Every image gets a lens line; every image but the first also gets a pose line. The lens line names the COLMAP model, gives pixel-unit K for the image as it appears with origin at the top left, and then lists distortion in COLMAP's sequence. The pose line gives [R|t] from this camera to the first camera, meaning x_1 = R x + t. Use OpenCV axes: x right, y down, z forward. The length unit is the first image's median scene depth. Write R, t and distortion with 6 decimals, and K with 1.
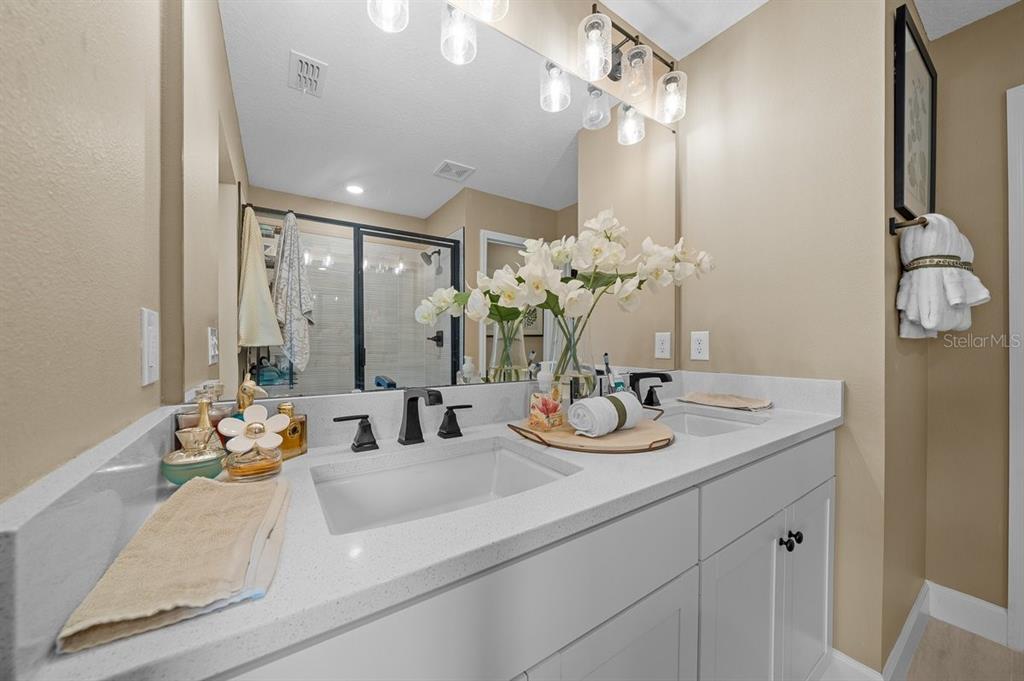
lens RADIAL K [[348.5, 0, 512.1], [0, 348.5, 344.7], [0, 0, 1]] dist [-0.009657, 0.000505]
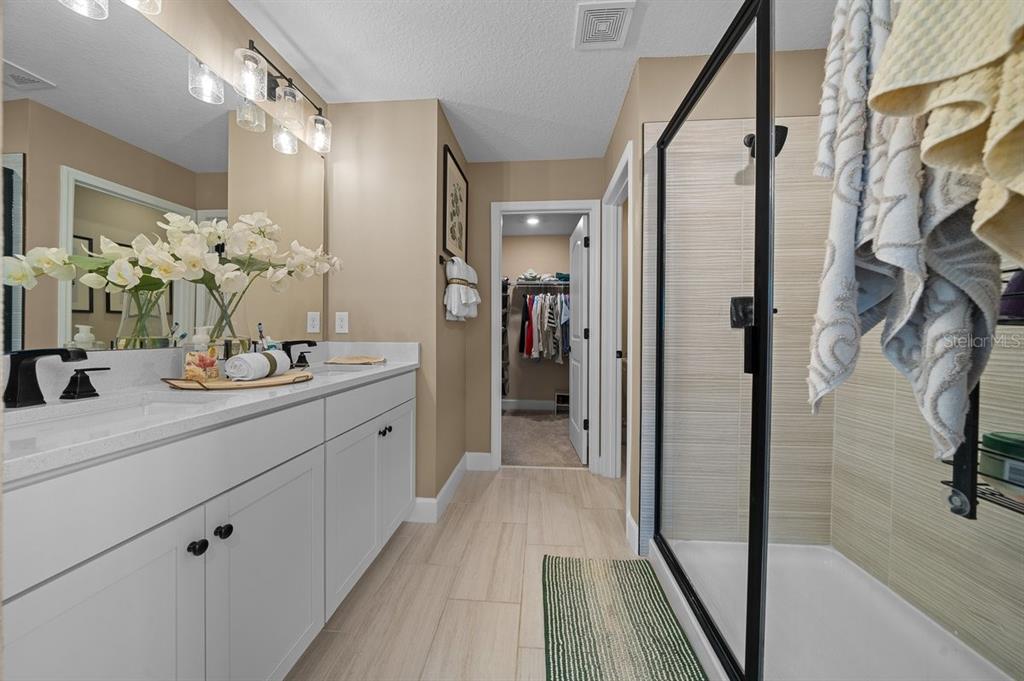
lens RADIAL K [[348.5, 0, 511.5], [0, 348.5, 334.6], [0, 0, 1]] dist [-0.009657, 0.000505]
pose [[0.629570, -0.001633, 0.776942, -0.132518], [-0.003675, 0.999980, 0.005079, 0.054025], [-0.776935, -0.006053, 0.629552, -0.500801]]
